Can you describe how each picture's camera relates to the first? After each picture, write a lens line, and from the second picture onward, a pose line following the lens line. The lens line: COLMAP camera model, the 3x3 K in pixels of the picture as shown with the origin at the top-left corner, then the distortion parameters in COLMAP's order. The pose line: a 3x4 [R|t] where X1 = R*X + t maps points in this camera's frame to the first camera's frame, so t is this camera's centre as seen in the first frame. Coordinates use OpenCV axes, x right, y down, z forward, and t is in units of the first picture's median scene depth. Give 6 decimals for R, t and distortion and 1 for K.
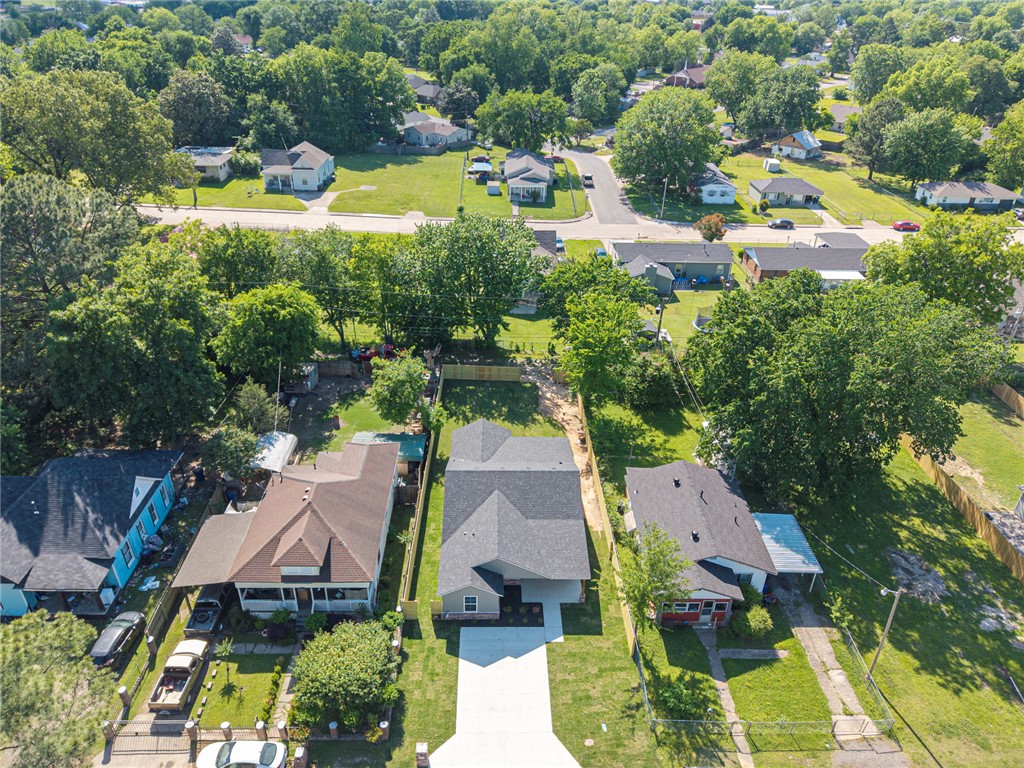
lens RADIAL K [[763.0, 0, 509.7], [0, 763.0, 391.7], [0, 0, 1]] dist [0.015702, -0.028312]
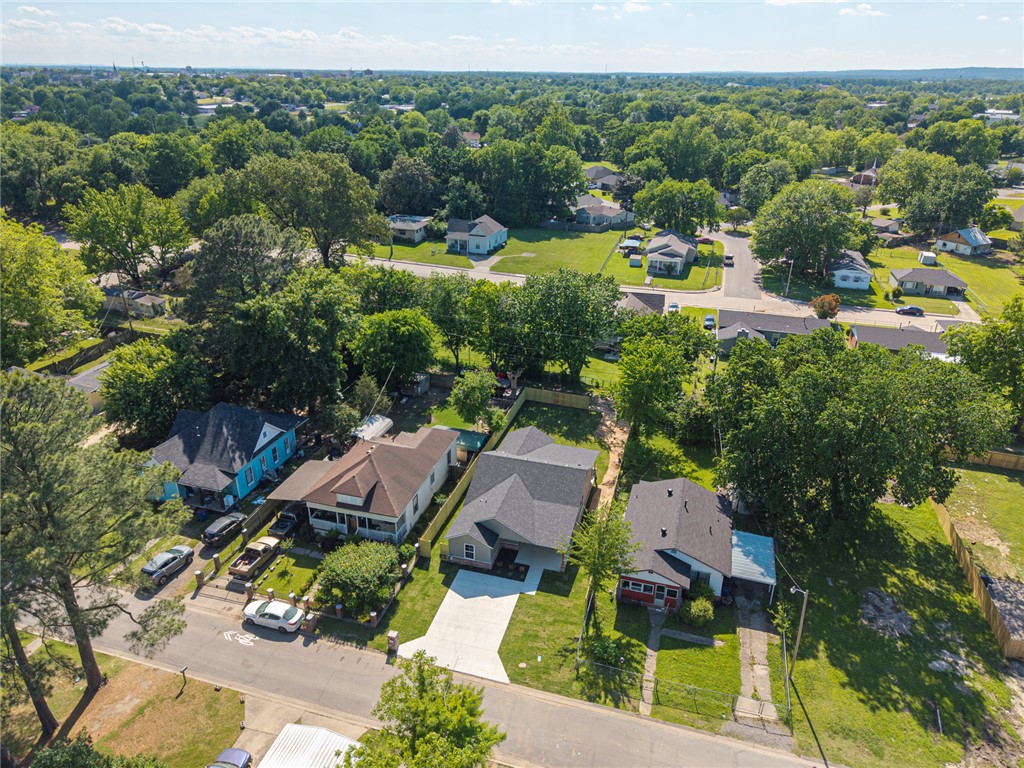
lens RADIAL K [[763.0, 0, 509.7], [0, 763.0, 391.7], [0, 0, 1]] dist [0.015702, -0.028312]
pose [[0.946418, 0.110828, -0.303333, 0.276325], [-0.146119, 0.984582, -0.096167, 0.098254], [0.287998, 0.135337, 0.948020, -0.158656]]
